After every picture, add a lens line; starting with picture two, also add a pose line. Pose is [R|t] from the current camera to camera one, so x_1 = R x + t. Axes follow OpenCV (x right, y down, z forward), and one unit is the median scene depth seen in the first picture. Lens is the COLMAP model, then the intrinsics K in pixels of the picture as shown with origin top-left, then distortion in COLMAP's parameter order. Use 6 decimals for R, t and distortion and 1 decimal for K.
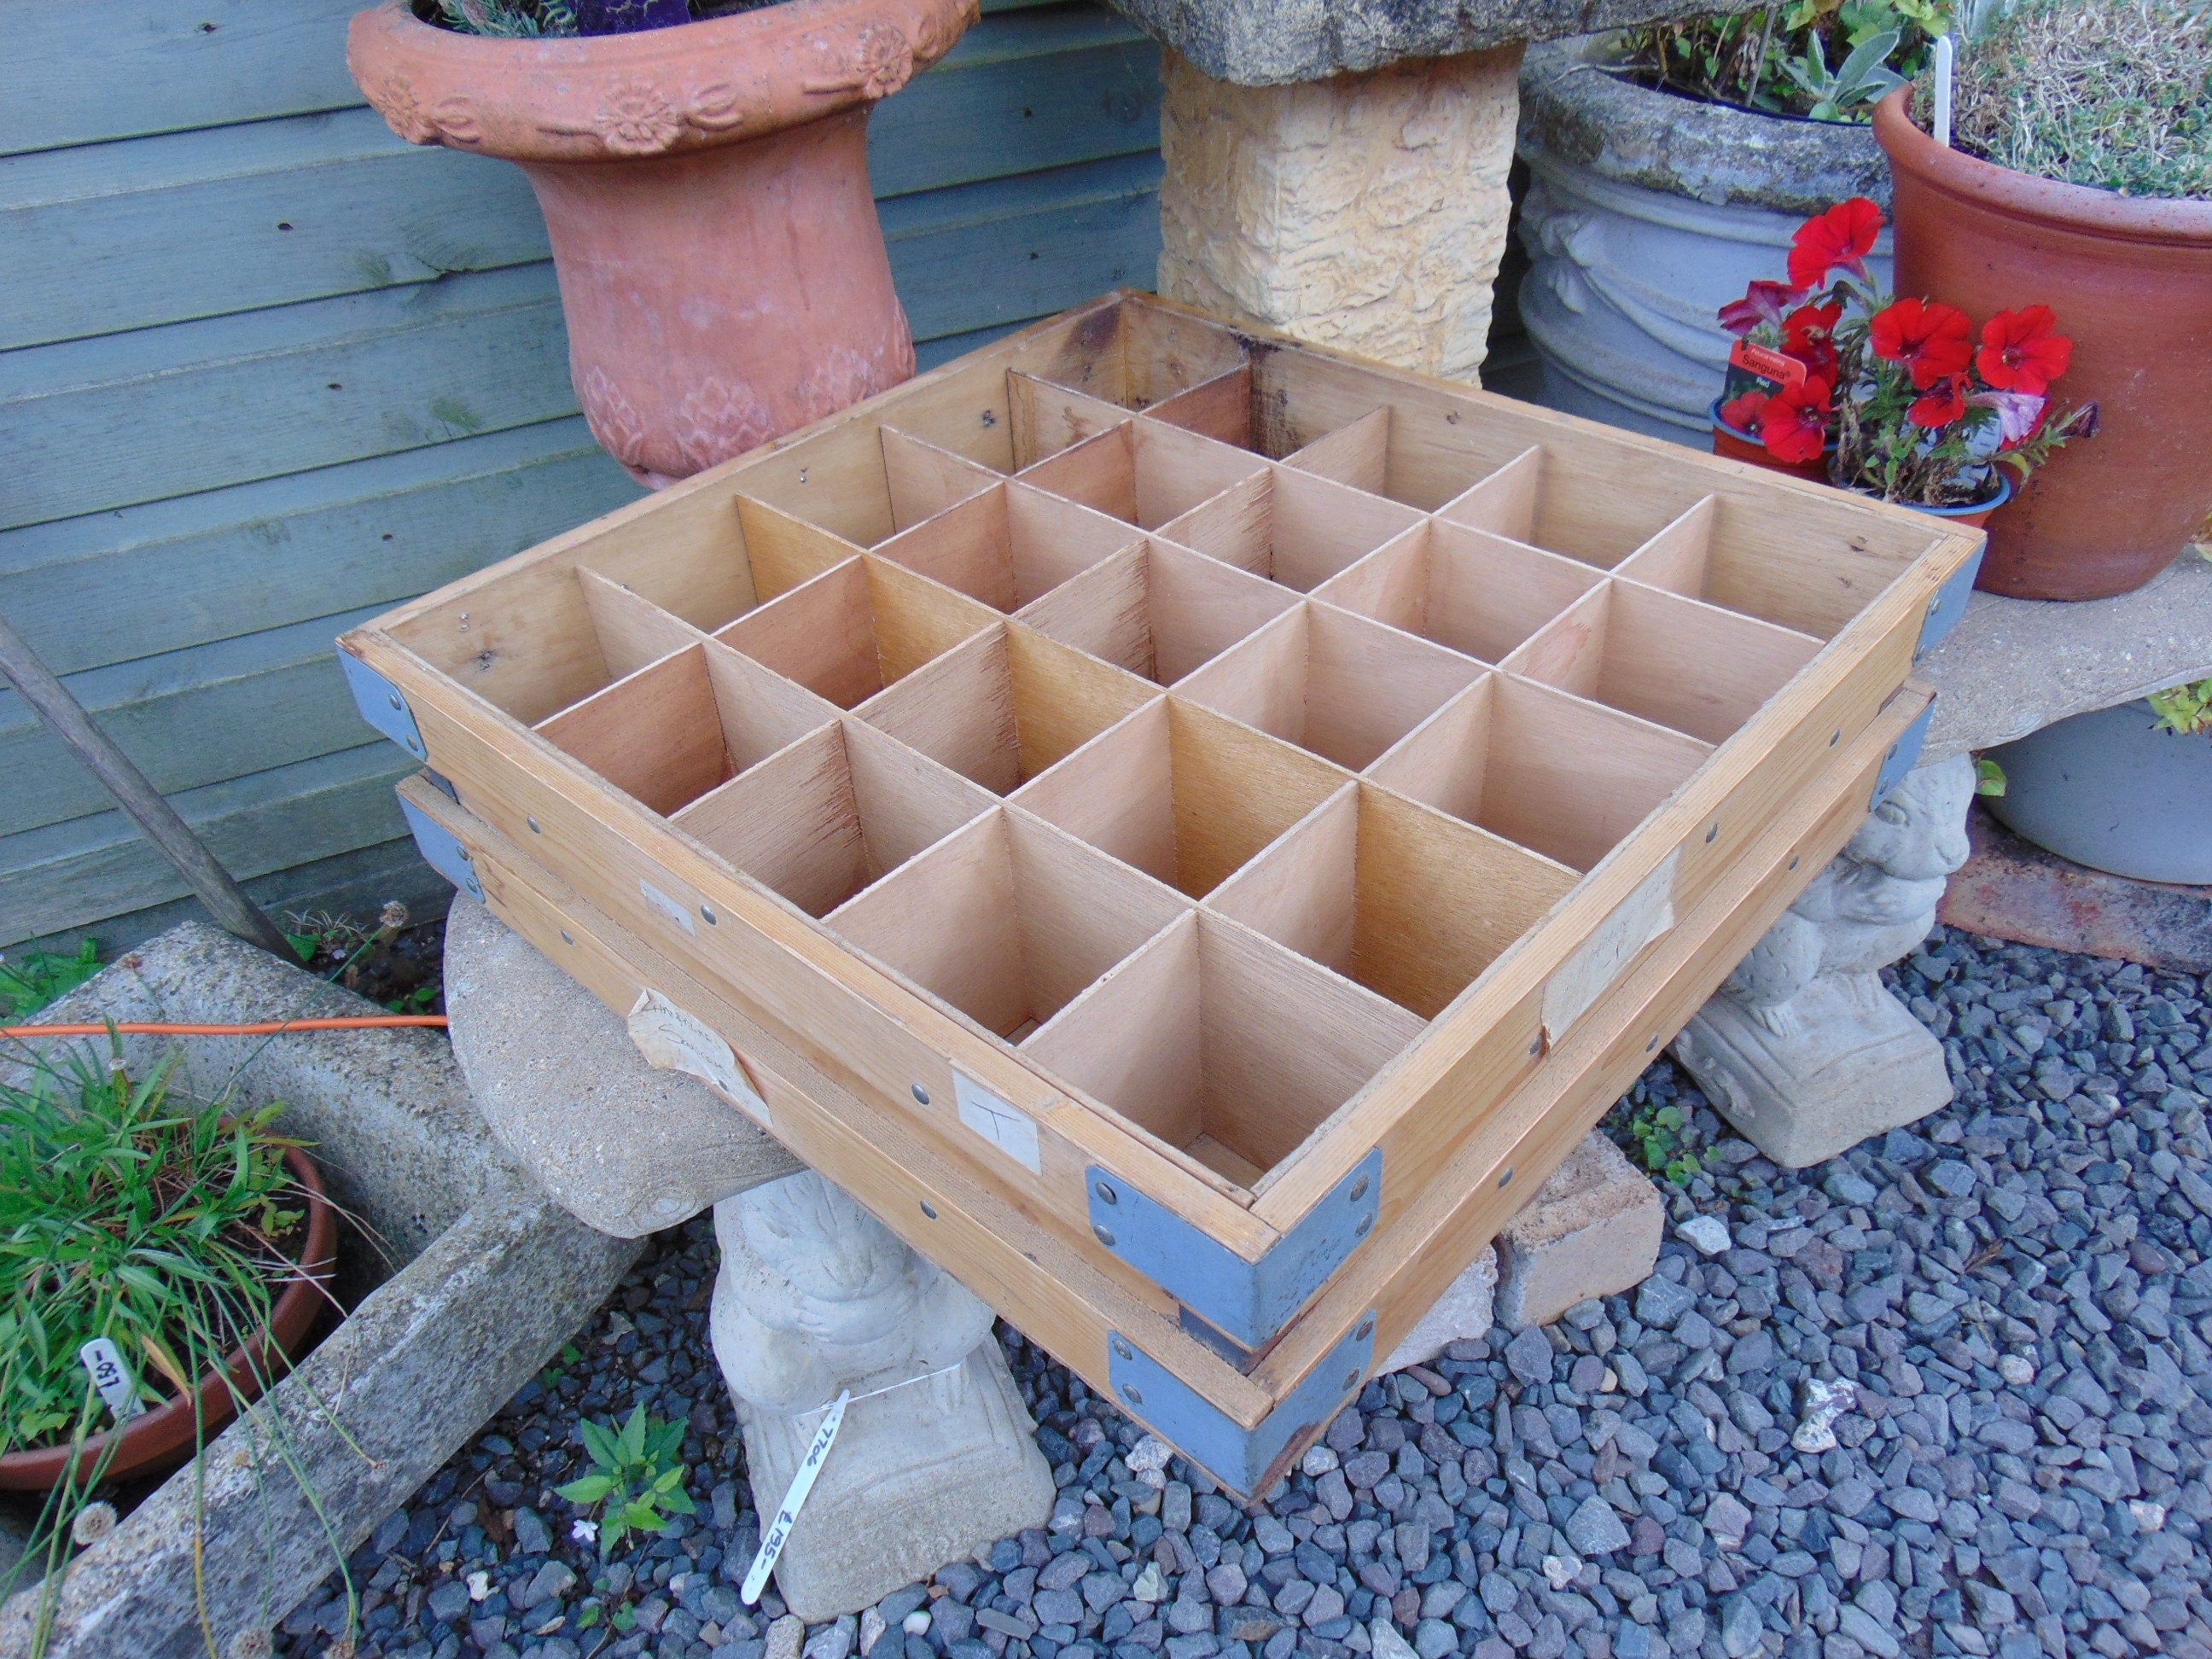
lens RADIAL K [[1677.9, 0, 1106.0], [0, 1677.9, 829.5], [0, 0, 1]] dist [-0.019992, 0.059808]
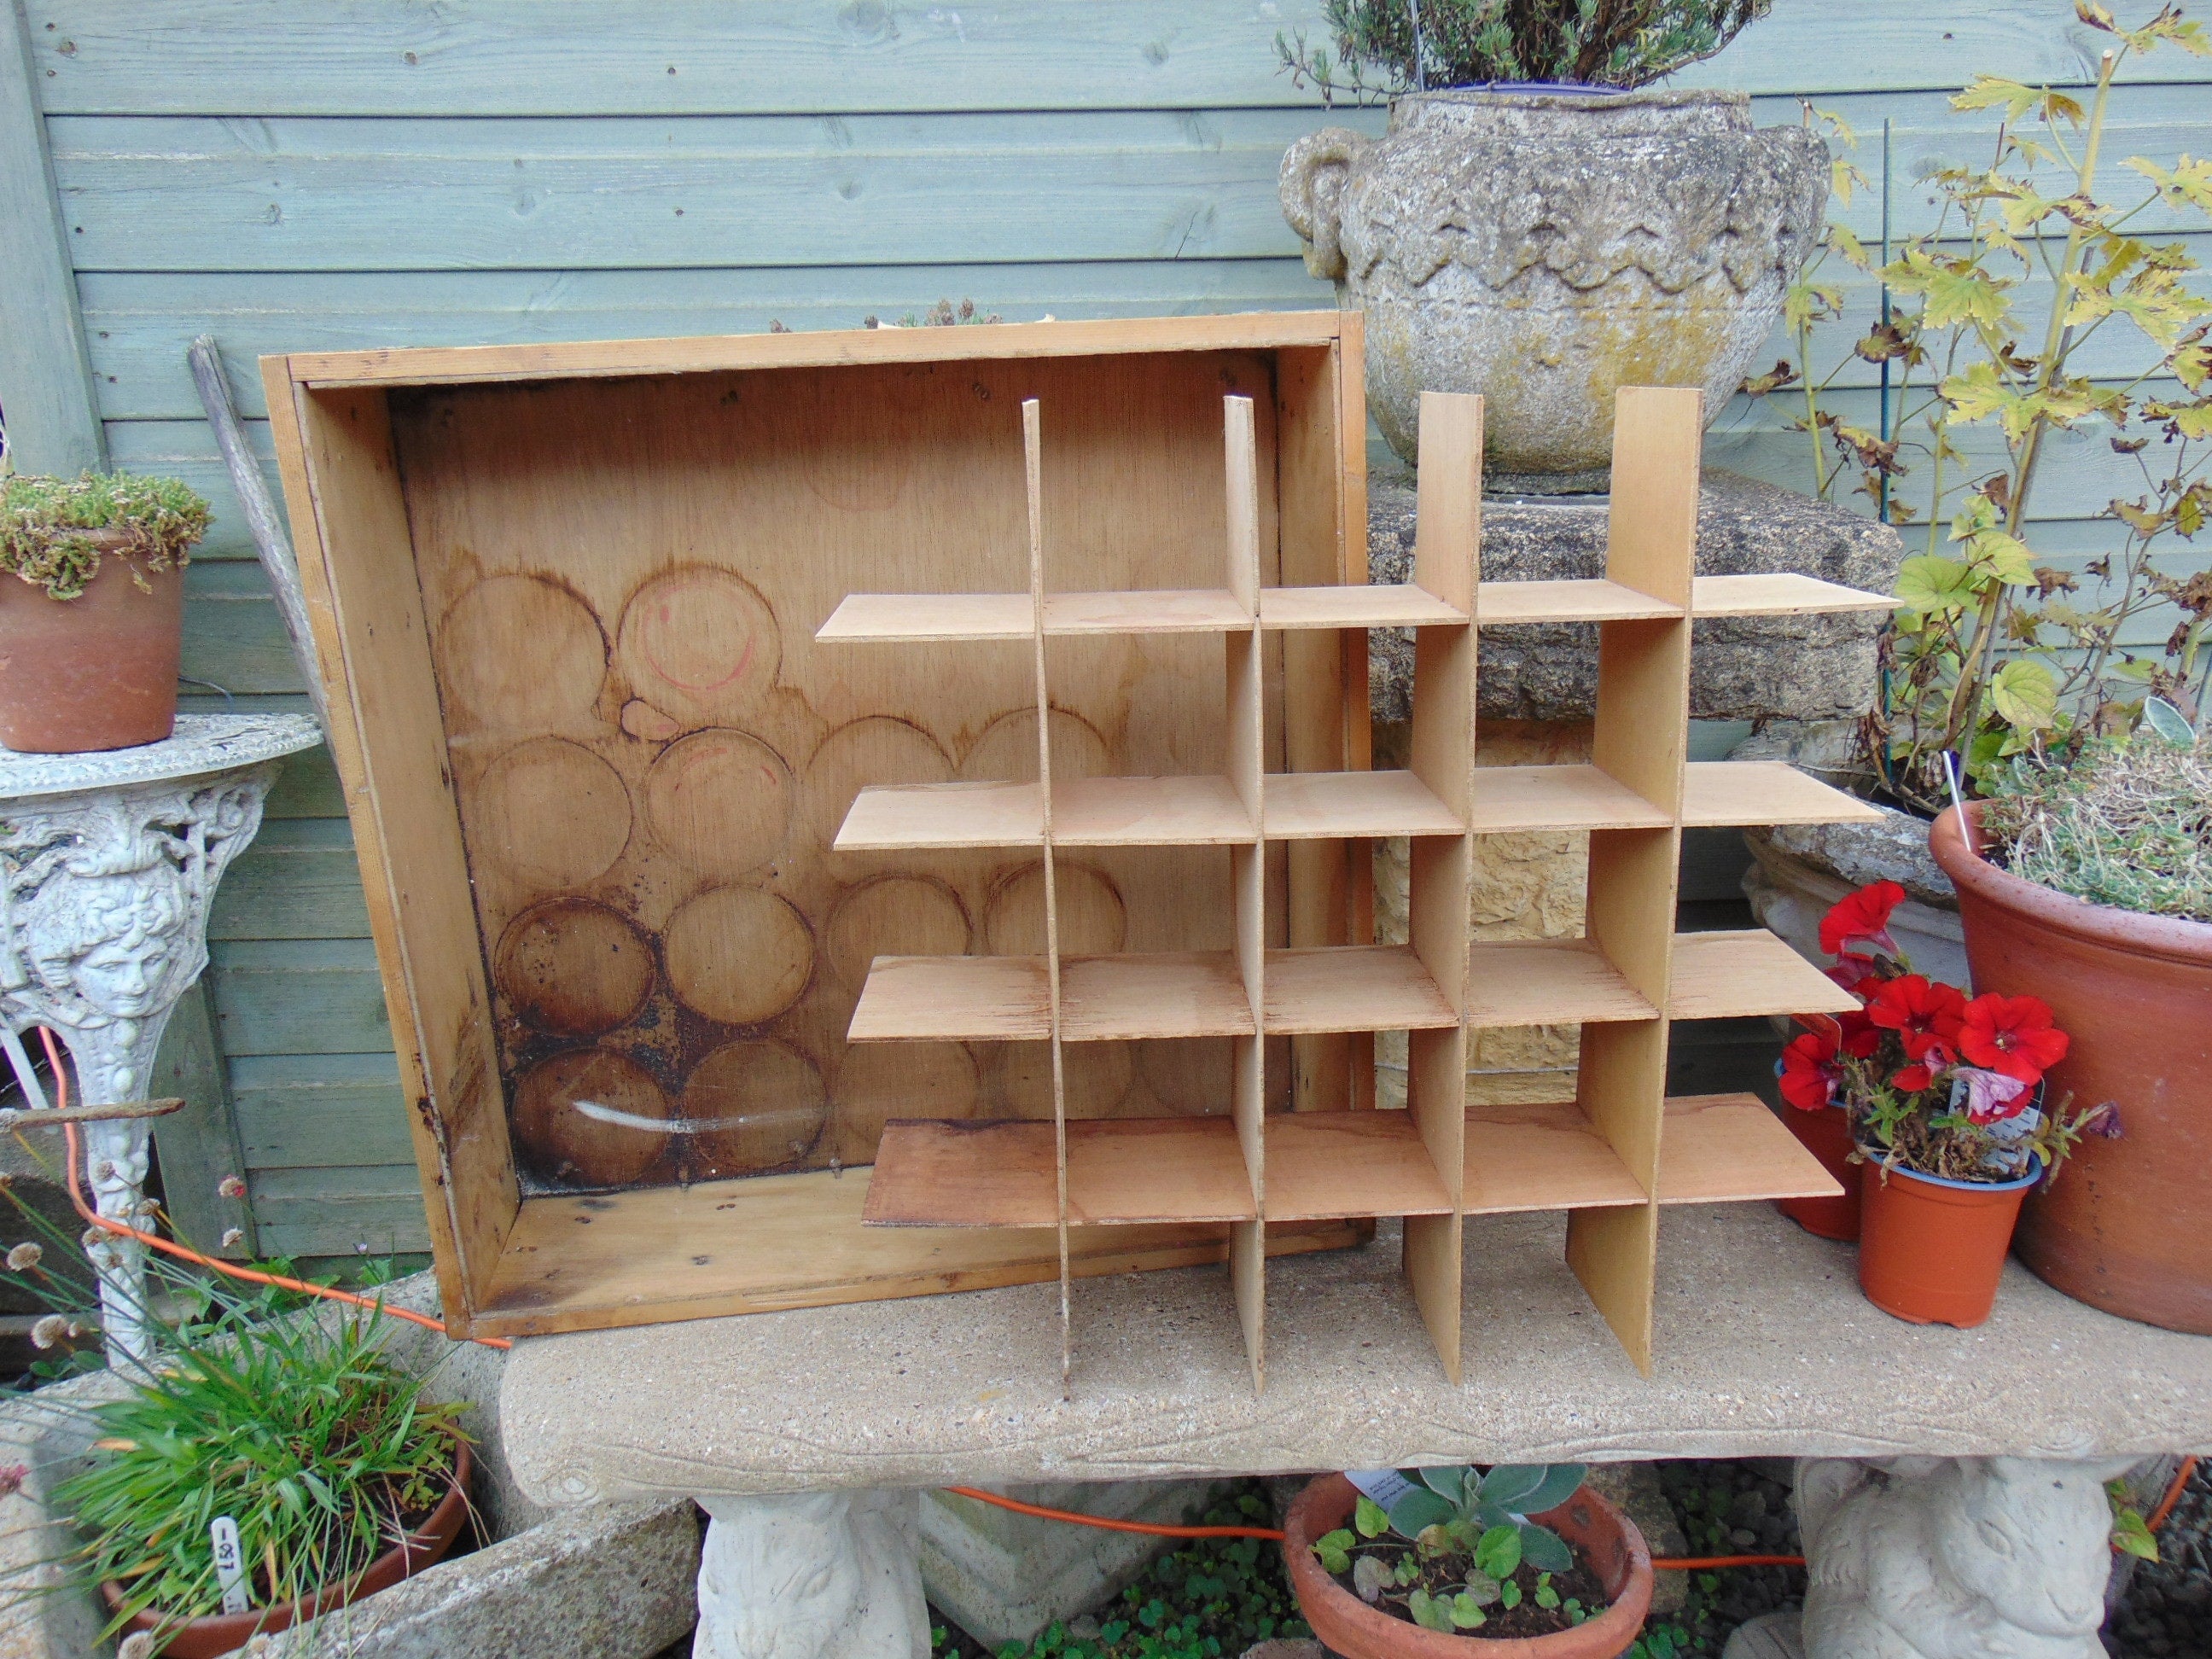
lens RADIAL K [[1677.9, 0, 1106.0], [0, 1677.9, 829.5], [0, 0, 1]] dist [-0.019992, 0.059808]
pose [[0.922074, 0.128725, -0.364979, 0.290386], [-0.253199, 0.913879, -0.317358, 0.047592], [0.292695, 0.385039, 0.875257, -0.076983]]
